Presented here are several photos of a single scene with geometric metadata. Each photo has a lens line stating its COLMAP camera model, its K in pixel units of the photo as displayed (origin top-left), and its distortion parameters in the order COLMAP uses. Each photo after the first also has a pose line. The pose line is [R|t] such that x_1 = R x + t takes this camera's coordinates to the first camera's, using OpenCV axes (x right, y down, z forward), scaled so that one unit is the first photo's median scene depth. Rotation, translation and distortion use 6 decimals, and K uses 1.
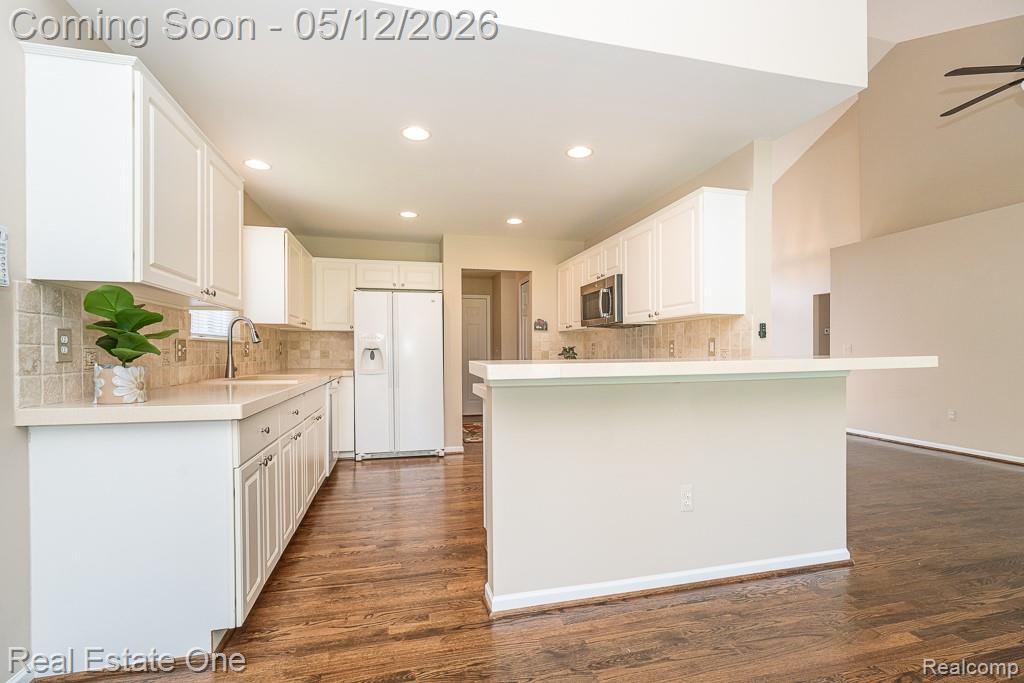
lens RADIAL K [[463.8, 0, 513.7], [0, 463.8, 354.5], [0, 0, 1]] dist [0.000552, 0.000073]
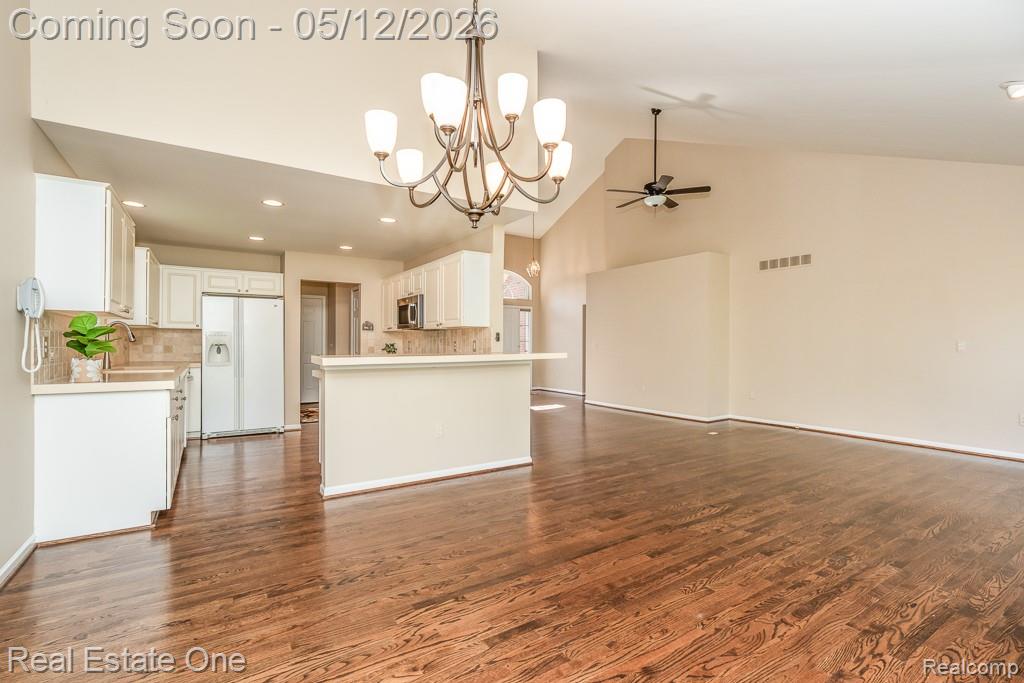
lens RADIAL K [[470.3, 0, 511.9], [0, 470.3, 339.1], [0, 0, 1]] dist [-0.003380, -0.000179]
pose [[0.947377, 0.008298, 0.320012, 0.022361], [-0.003370, 0.999867, -0.015949, -0.009867], [-0.320102, 0.014031, 0.947279, -0.391302]]
